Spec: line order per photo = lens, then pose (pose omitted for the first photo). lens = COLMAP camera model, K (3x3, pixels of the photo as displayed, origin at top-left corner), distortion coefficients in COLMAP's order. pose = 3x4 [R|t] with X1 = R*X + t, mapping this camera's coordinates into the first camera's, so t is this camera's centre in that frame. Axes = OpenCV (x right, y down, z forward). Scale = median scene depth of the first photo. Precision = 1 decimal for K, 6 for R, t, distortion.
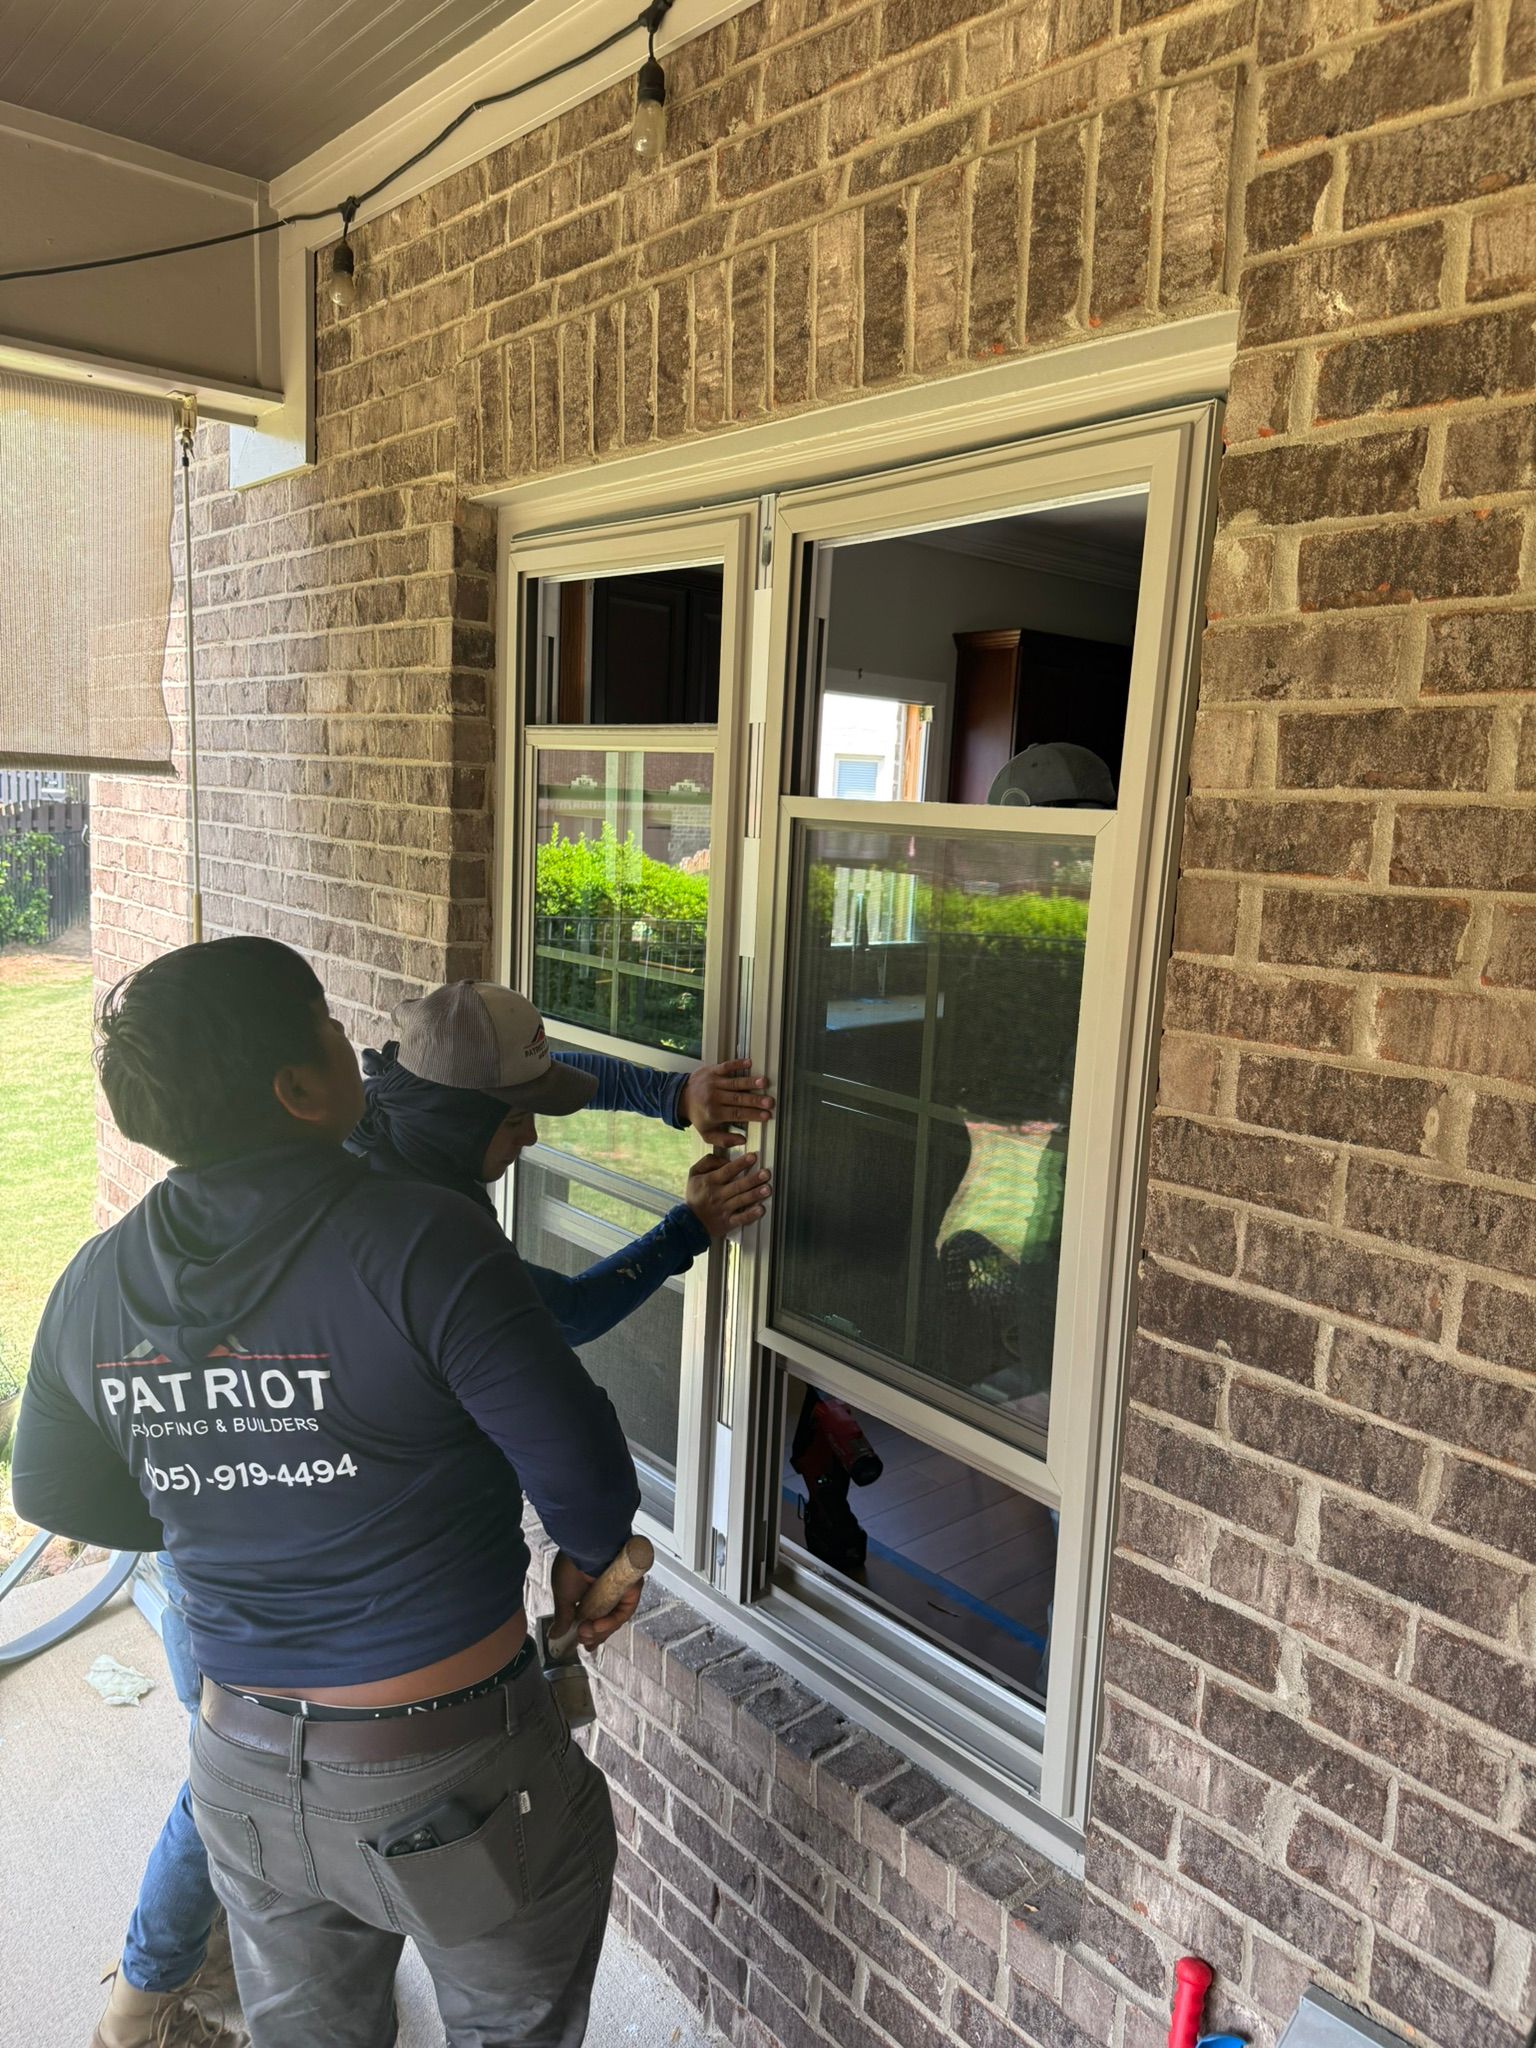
lens RADIAL K [[1459.2, 0, 782.1], [0, 1459.2, 1024.4], [0, 0, 1]] dist [-0.006057, 0.002279]
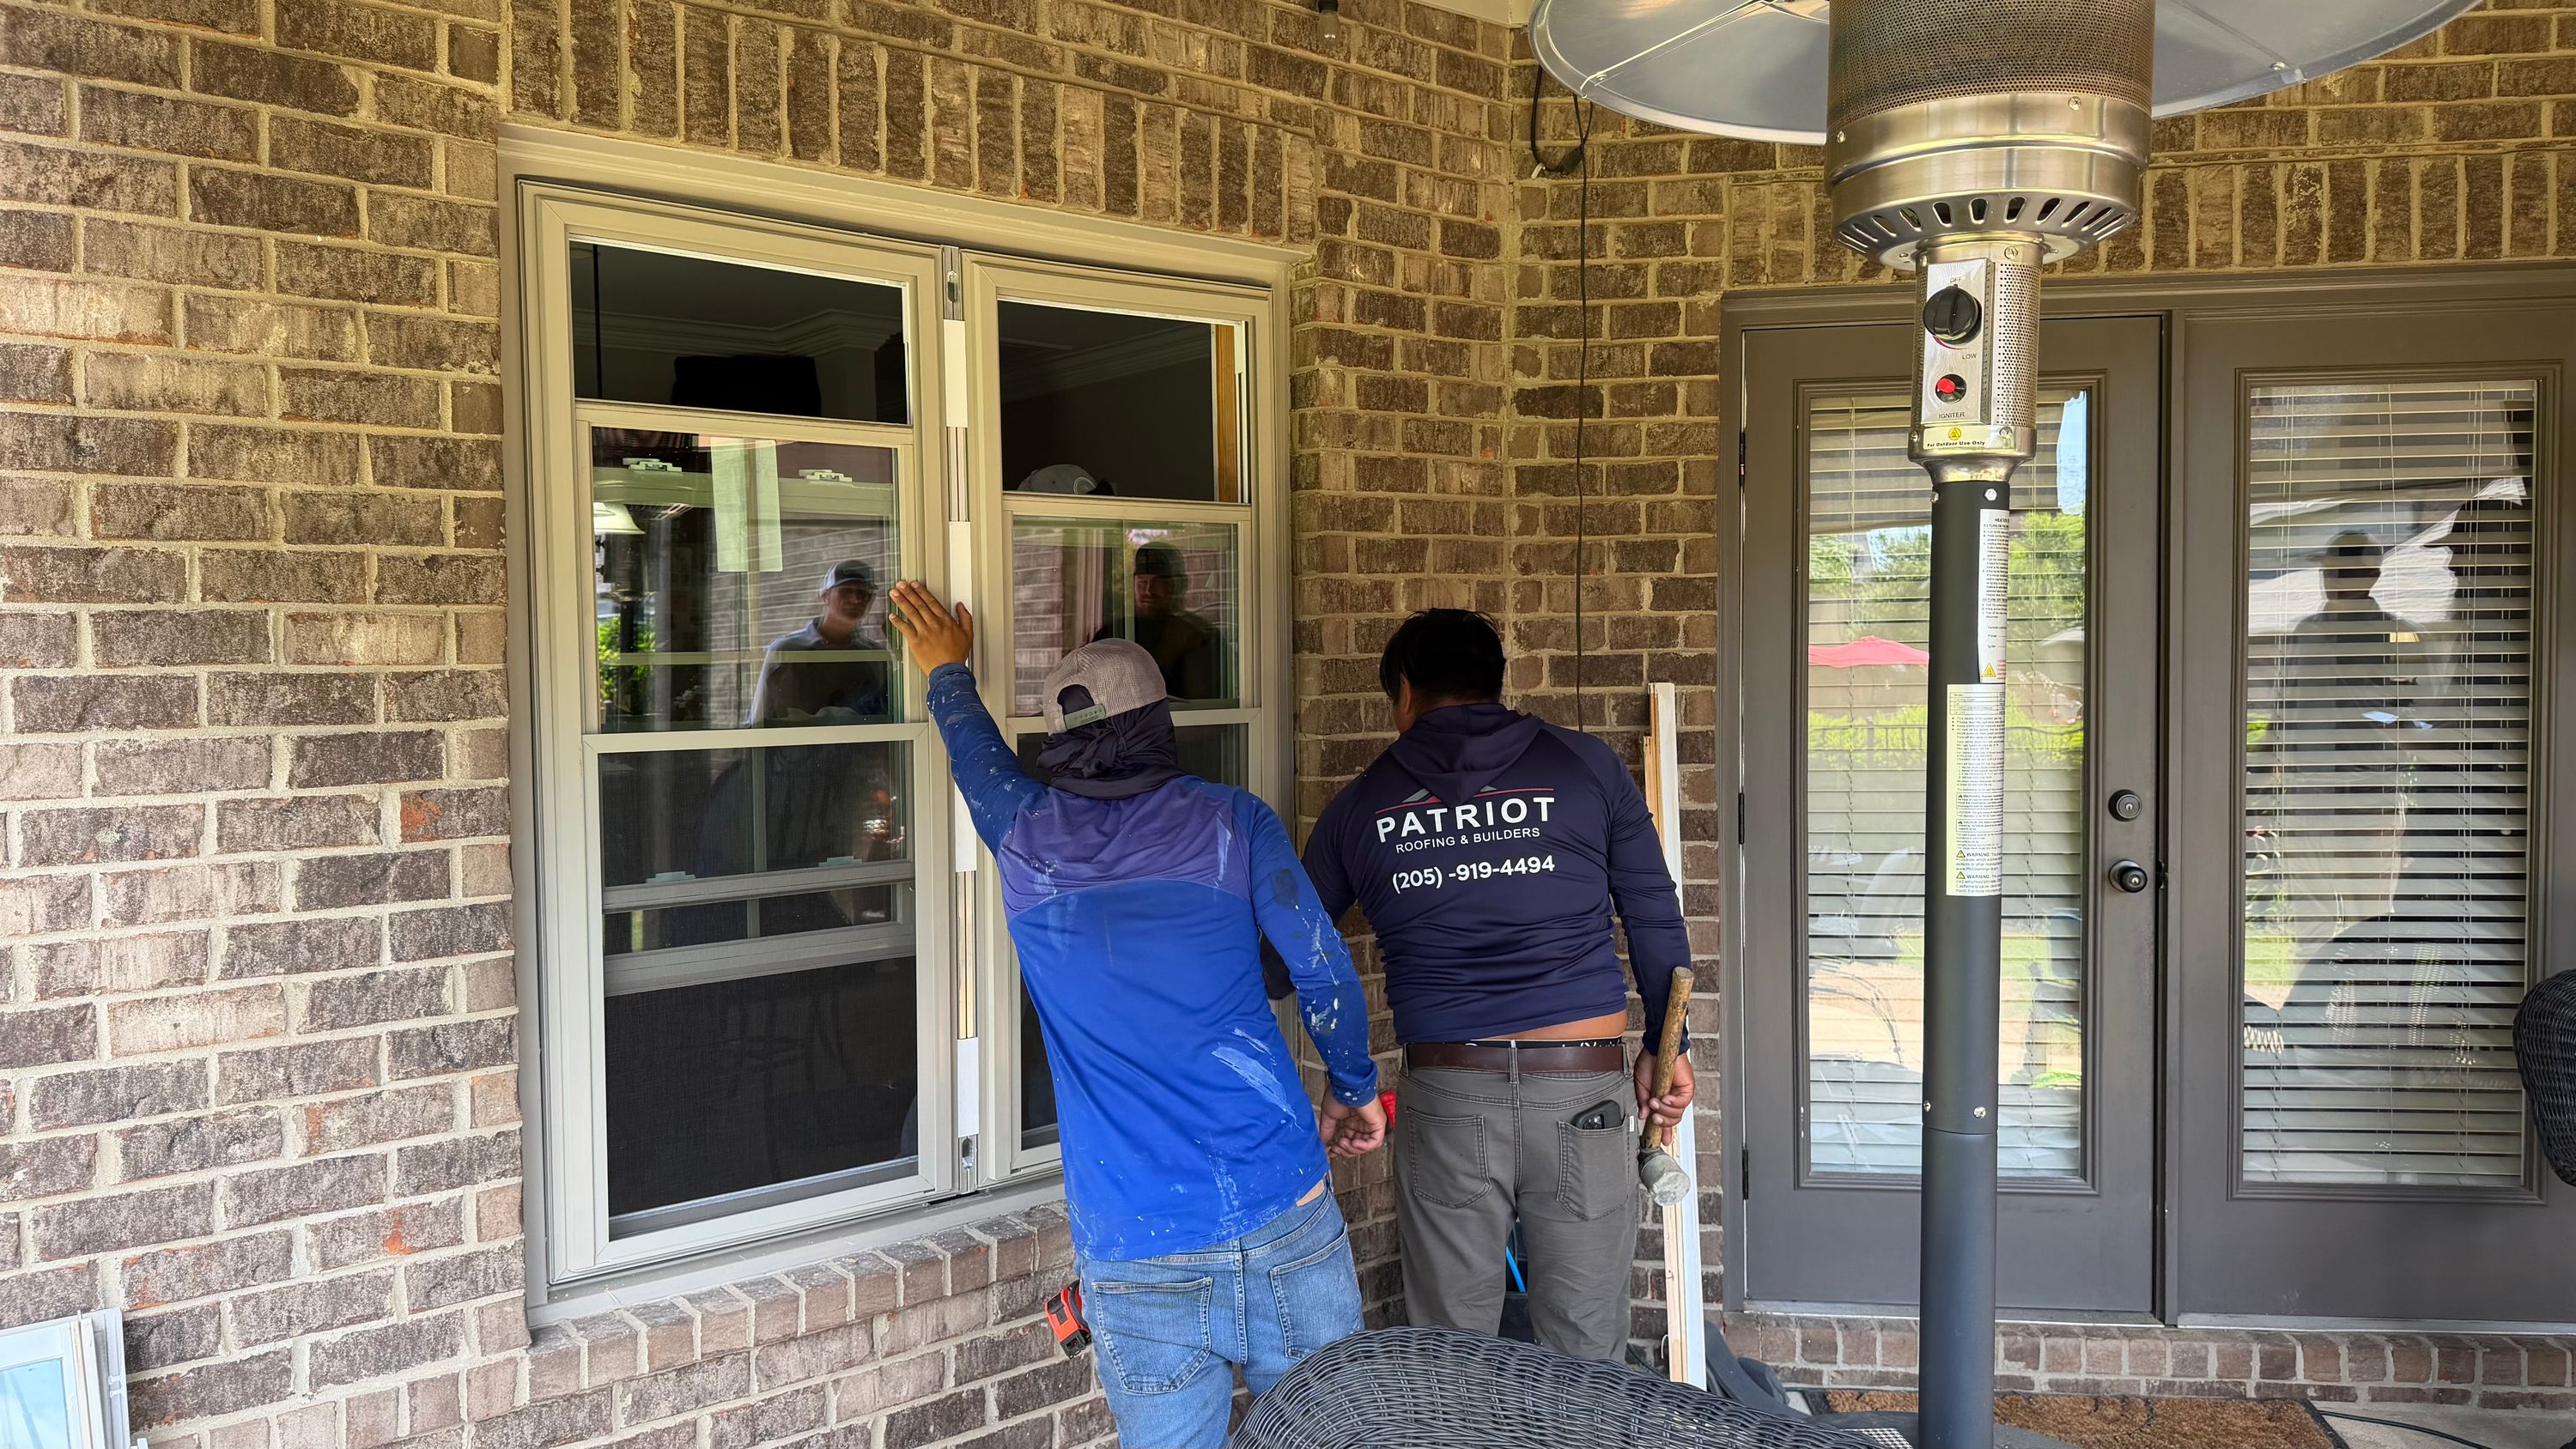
lens RADIAL K [[1813.0, 0, 1317.0], [0, 1813.0, 733.9], [0, 0, 1]] dist [0.083899, -0.094030]
pose [[0.024901, -0.097128, 0.994960, -2.160777], [0.169767, 0.981224, 0.091538, -0.063338], [-0.985170, 0.166632, 0.040922, 0.950166]]
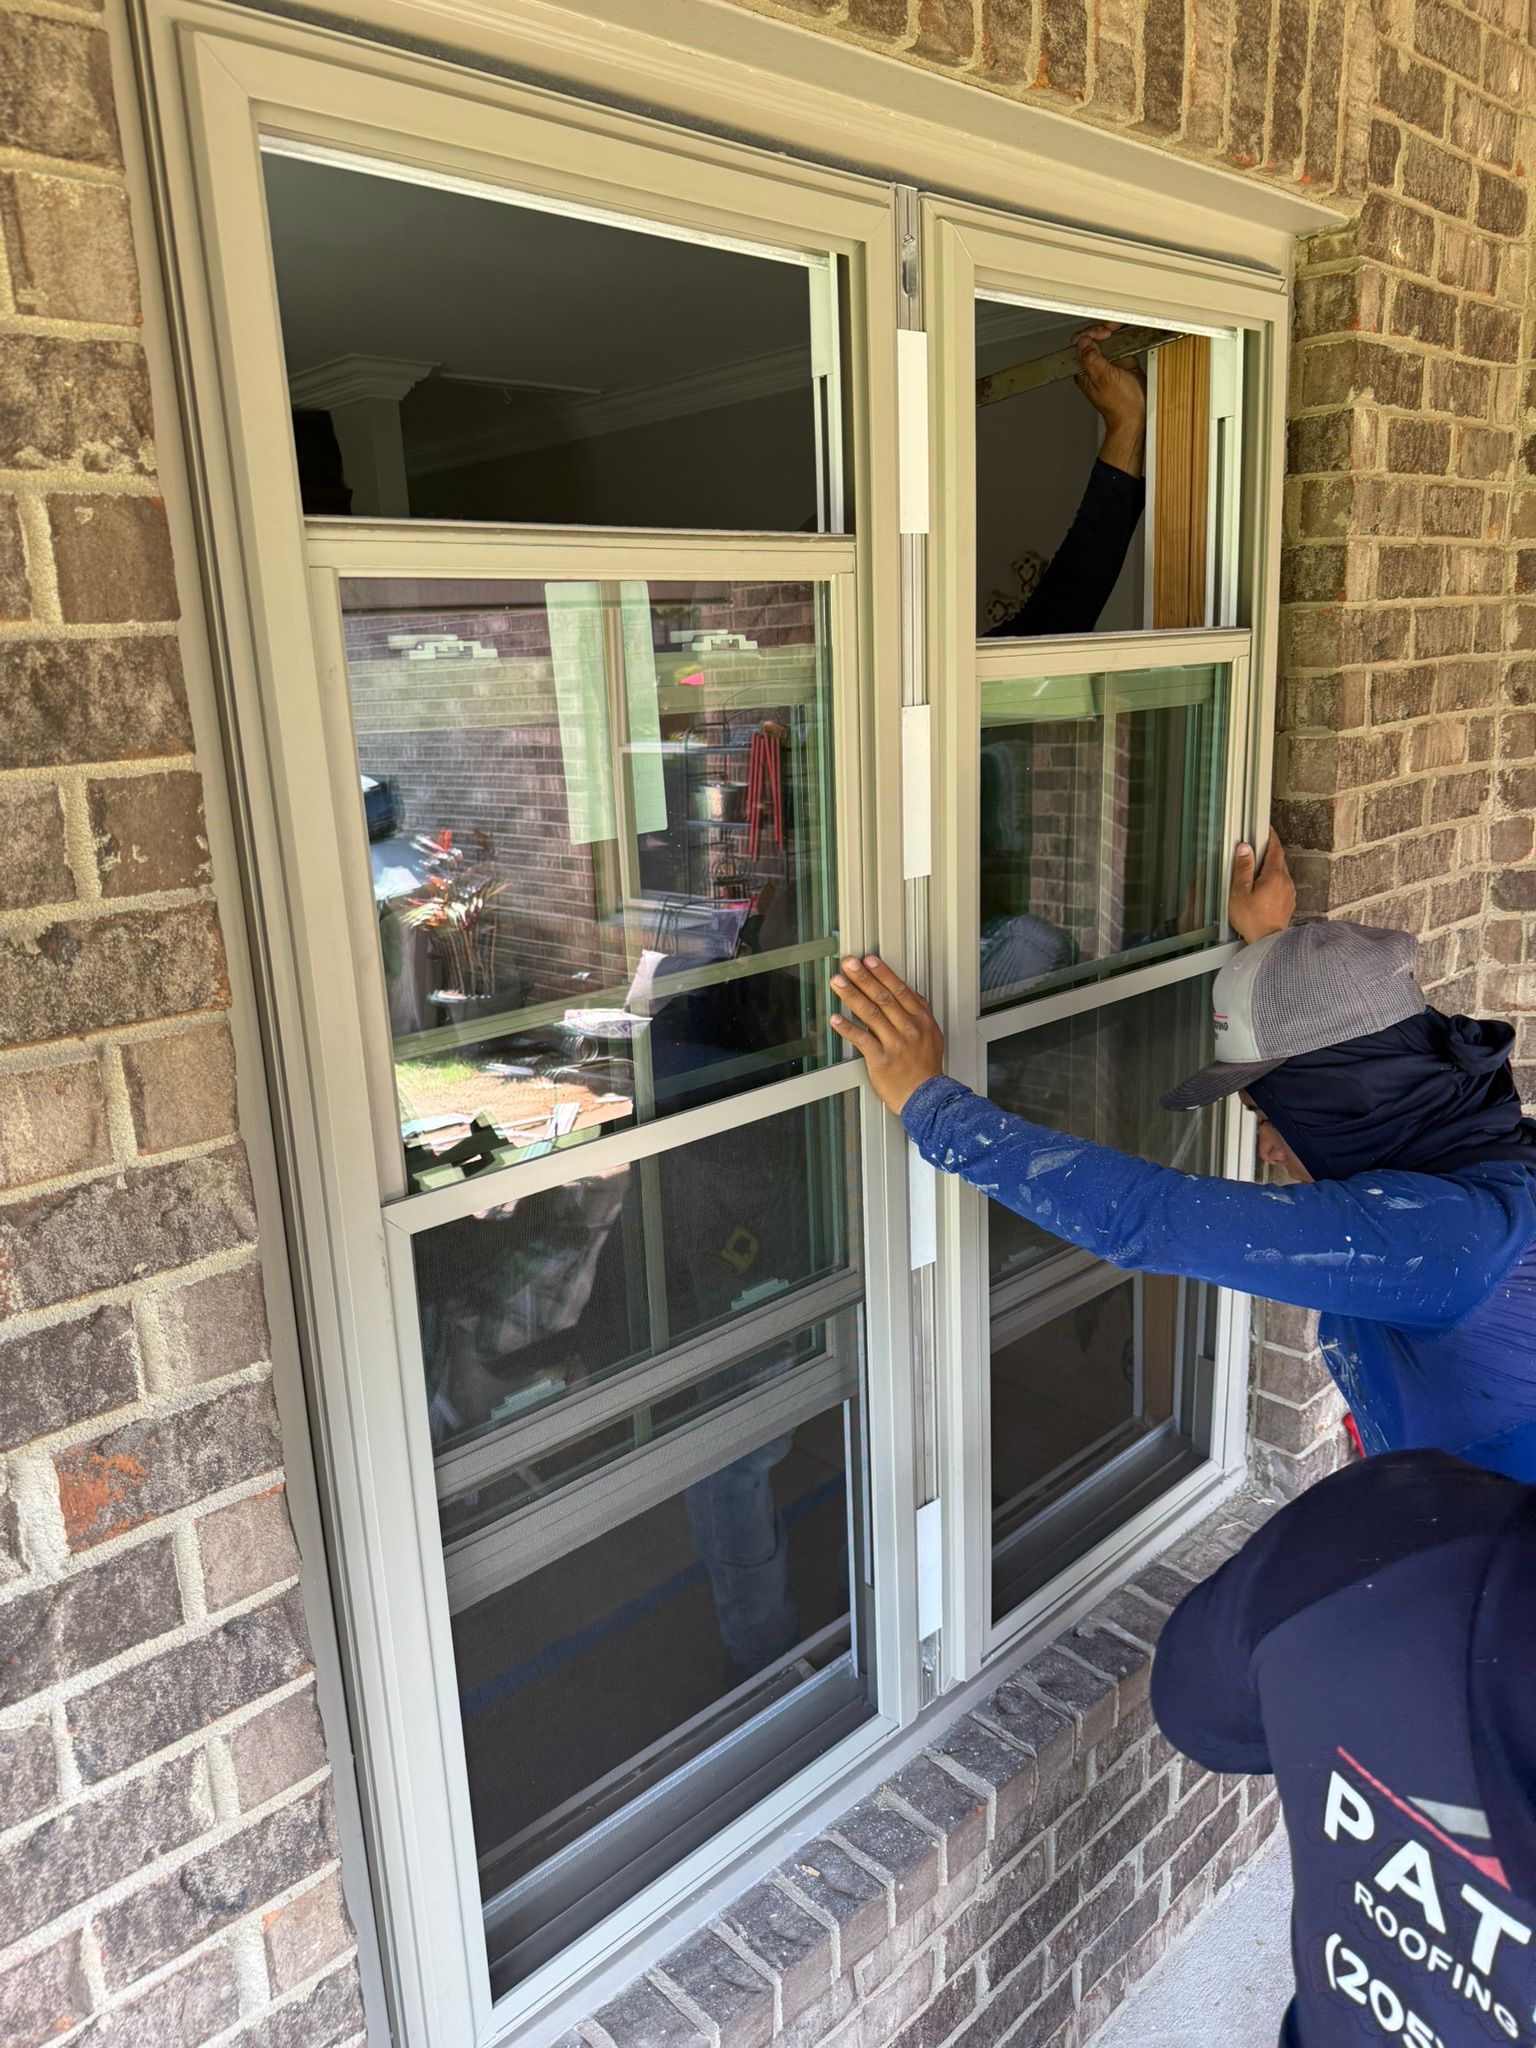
lens RADIAL K [[1459.2, 0, 798.2], [0, 1459.2, 1013.3], [0, 0, 1]] dist [-0.006057, 0.002279]
pose [[-0.050078, -0.287157, 0.956573, -1.027245], [0.194586, 0.936616, 0.291353, -0.289666], [-0.979606, 0.200726, 0.008972, 1.522193]]
